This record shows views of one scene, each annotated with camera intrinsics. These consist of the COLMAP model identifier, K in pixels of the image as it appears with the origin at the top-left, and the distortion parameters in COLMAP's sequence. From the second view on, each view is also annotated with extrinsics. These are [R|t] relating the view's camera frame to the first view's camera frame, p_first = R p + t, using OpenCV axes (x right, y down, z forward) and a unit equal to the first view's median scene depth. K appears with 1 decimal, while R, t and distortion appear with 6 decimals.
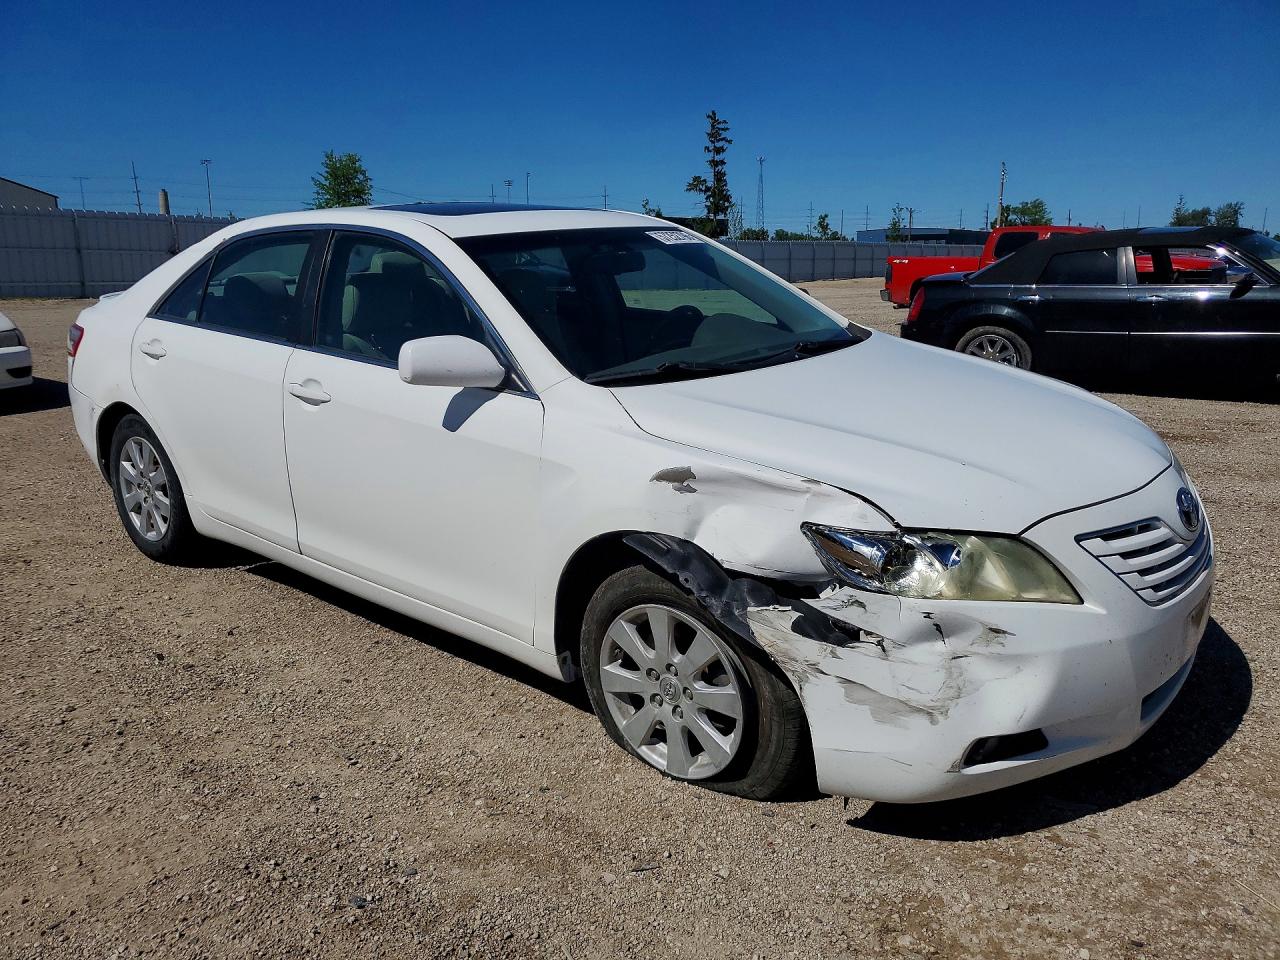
lens RADIAL K [[984.5, 0, 636.3], [0, 984.5, 481.4], [0, 0, 1]] dist [0.008364, 0.008884]
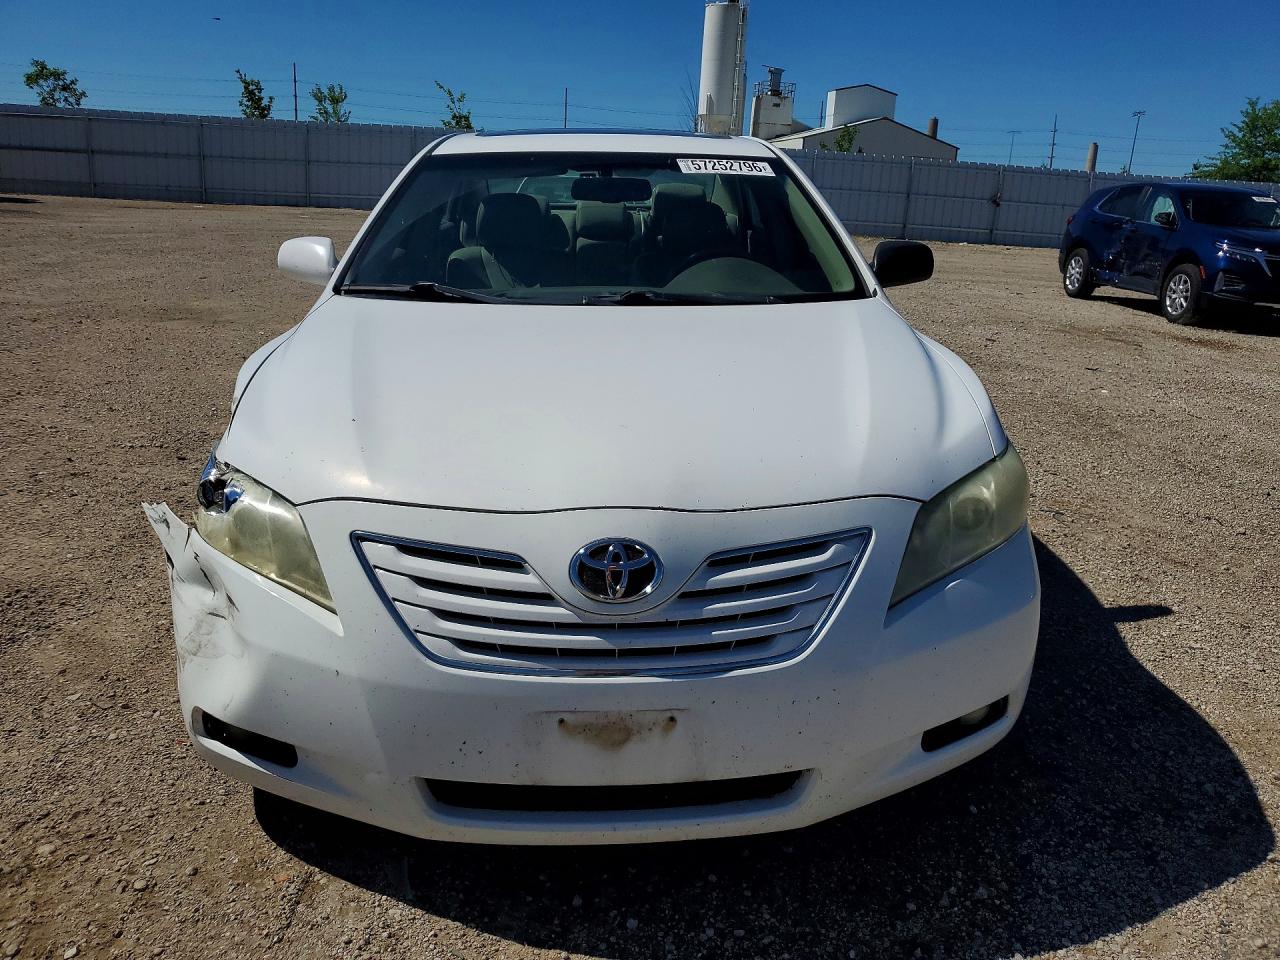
lens RADIAL K [[984.5, 0, 634.8], [0, 984.5, 473.9], [0, 0, 1]] dist [0.008364, 0.008884]
pose [[0.667516, 0.236874, -0.705913, 1.047146], [-0.212355, 0.969238, 0.124431, -0.122226], [0.713672, 0.066844, 0.697283, 0.566617]]
